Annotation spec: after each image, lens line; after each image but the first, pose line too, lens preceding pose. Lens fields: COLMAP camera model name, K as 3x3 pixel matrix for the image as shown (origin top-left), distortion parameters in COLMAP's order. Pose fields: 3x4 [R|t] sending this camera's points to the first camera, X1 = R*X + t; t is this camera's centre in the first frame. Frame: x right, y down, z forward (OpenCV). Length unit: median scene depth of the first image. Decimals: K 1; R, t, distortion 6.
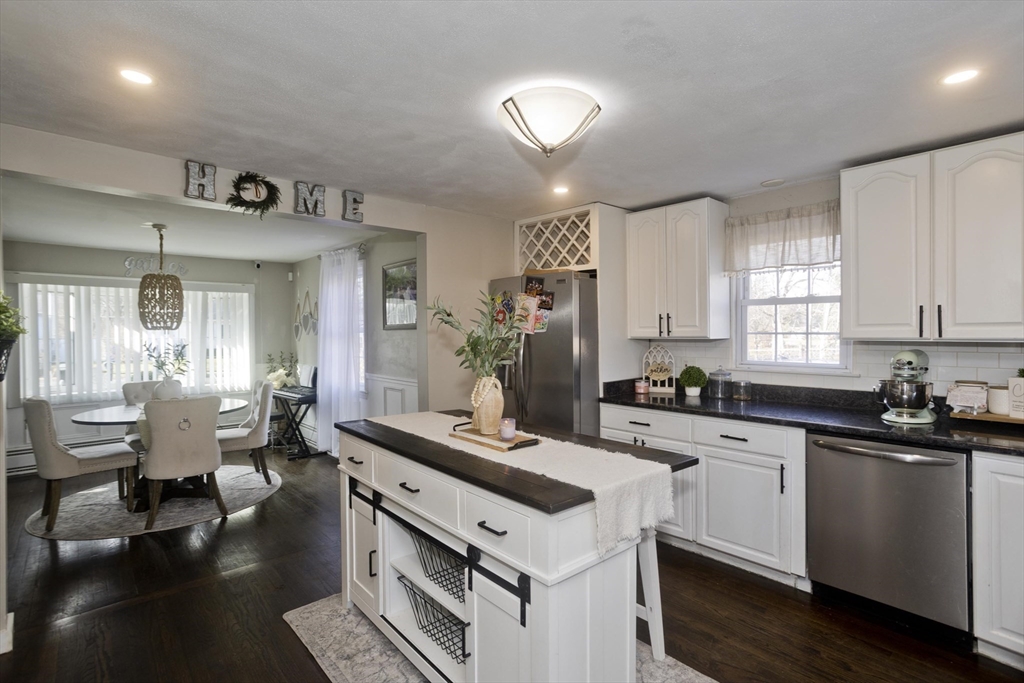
lens RADIAL K [[501.4, 0, 515.4], [0, 501.4, 333.2], [0, 0, 1]] dist [-0.022146, 0.008593]
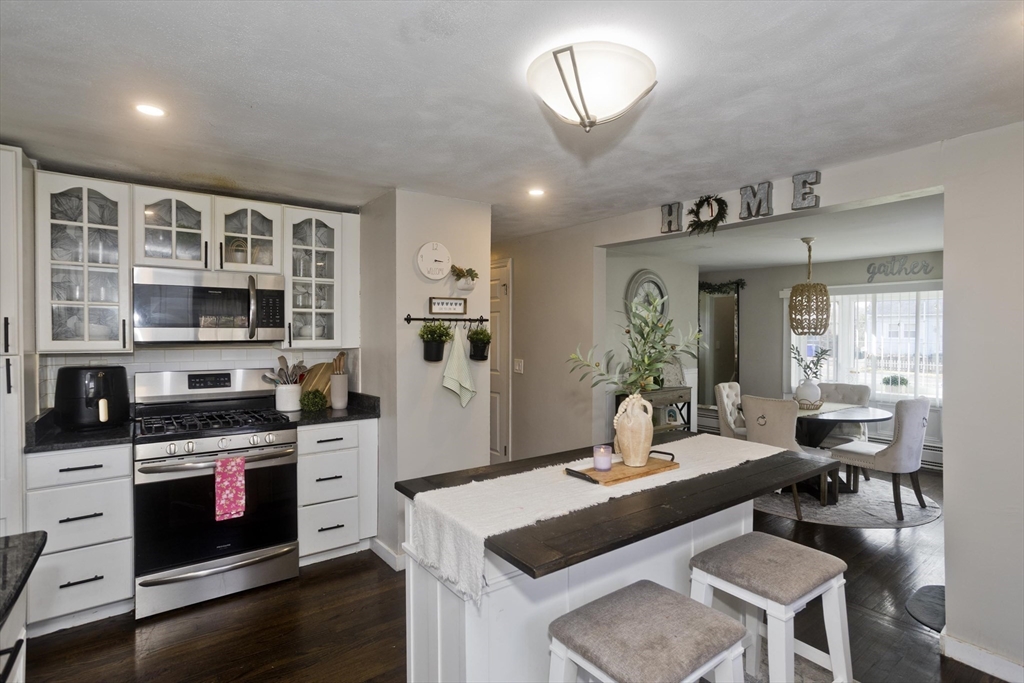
lens RADIAL K [[501.4, 0, 511.0], [0, 501.4, 336.8], [0, 0, 1]] dist [-0.022146, 0.008593]
pose [[-0.074461, 0.015492, -0.997104, 0.403867], [-0.008140, 0.999837, 0.016142, -0.015169], [0.997191, 0.009318, -0.074322, 0.427567]]
